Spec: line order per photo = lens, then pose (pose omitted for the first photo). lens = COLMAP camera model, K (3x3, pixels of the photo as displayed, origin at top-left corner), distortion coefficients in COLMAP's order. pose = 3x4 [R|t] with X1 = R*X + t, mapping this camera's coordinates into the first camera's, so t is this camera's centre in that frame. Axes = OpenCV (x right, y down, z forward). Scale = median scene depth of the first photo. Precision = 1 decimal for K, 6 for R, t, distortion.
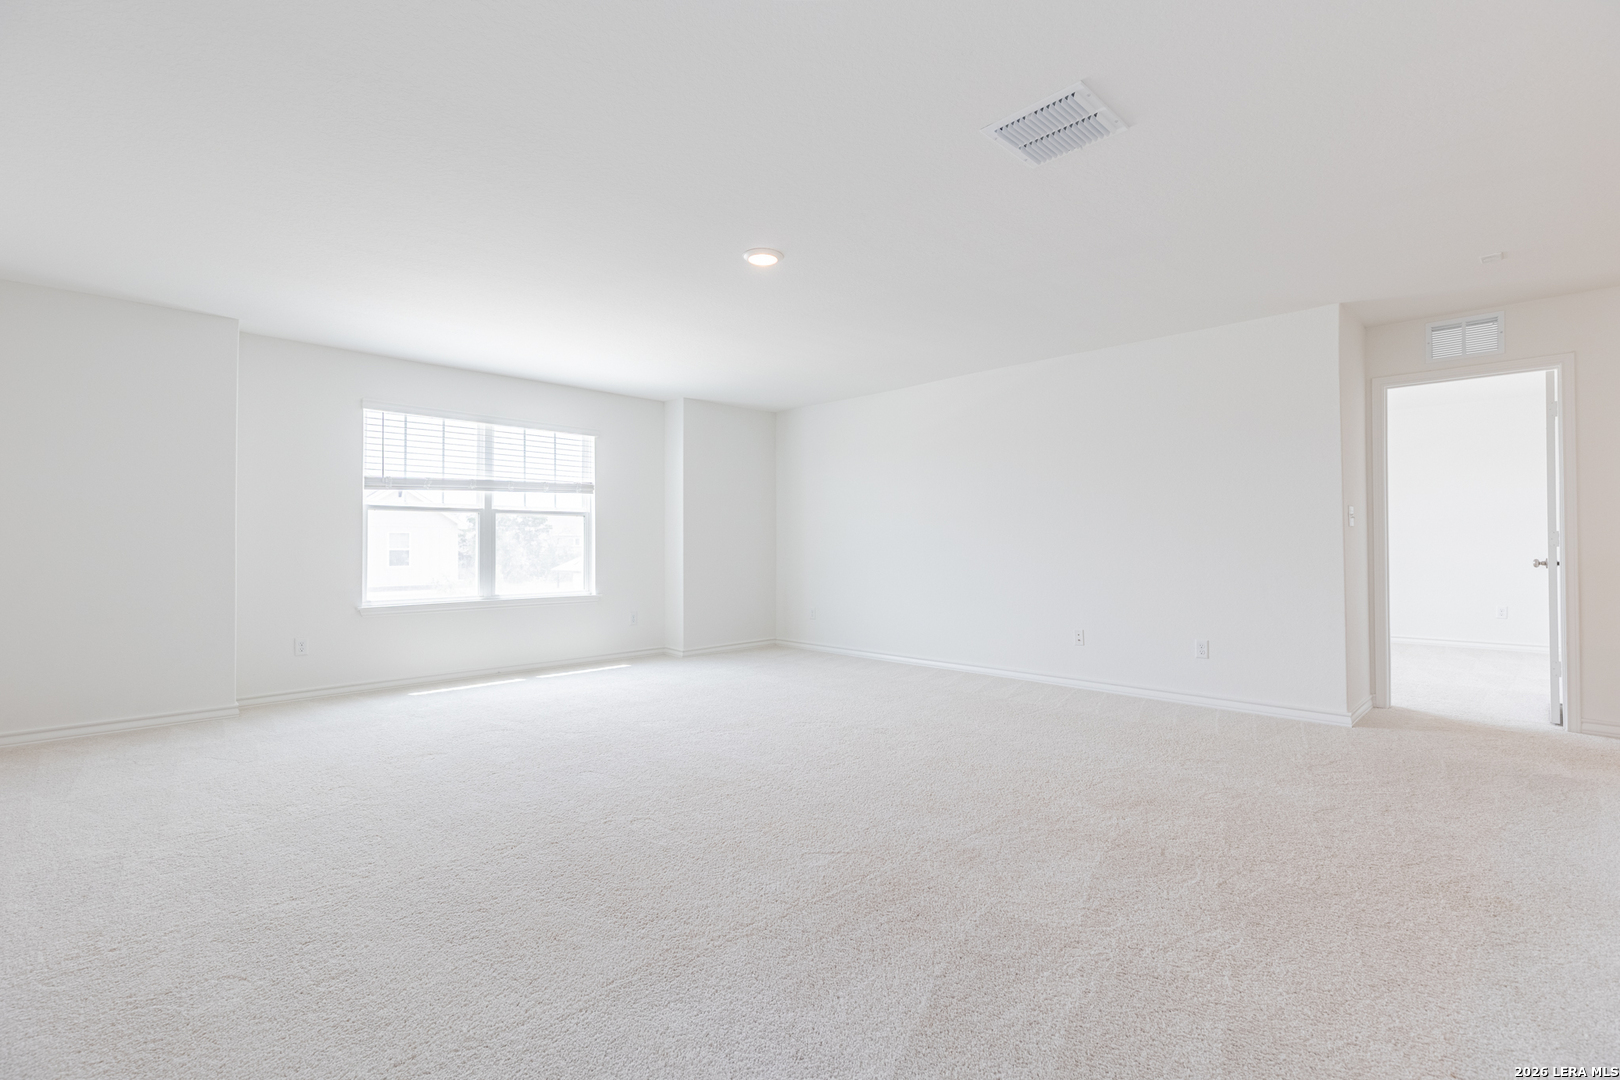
lens RADIAL K [[728.6, 0, 817.1], [0, 728.6, 535.9], [0, 0, 1]] dist [0.007845, -0.000369]
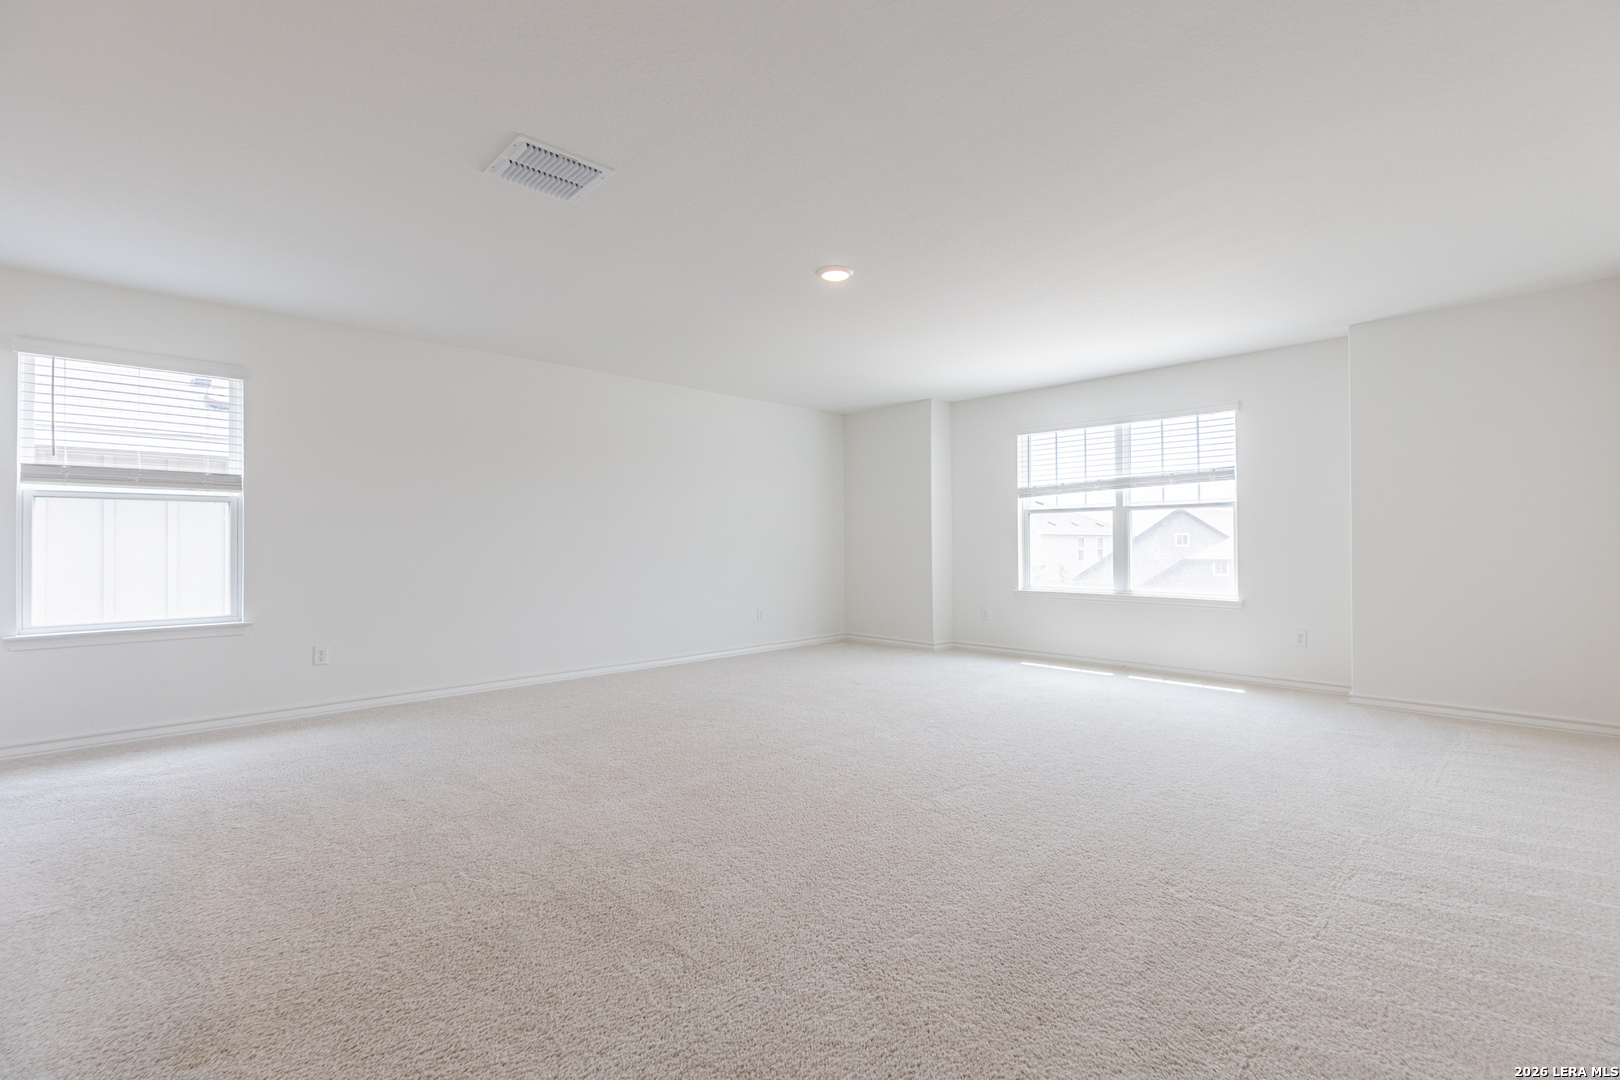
lens RADIAL K [[728.6, 0, 817.1], [0, 728.6, 535.9], [0, 0, 1]] dist [0.007845, -0.000369]
pose [[-0.034038, -0.007669, -0.999391, 0.597820], [0.016526, 0.999830, -0.008235, 0.006432], [0.999284, -0.016797, -0.033905, 0.608533]]
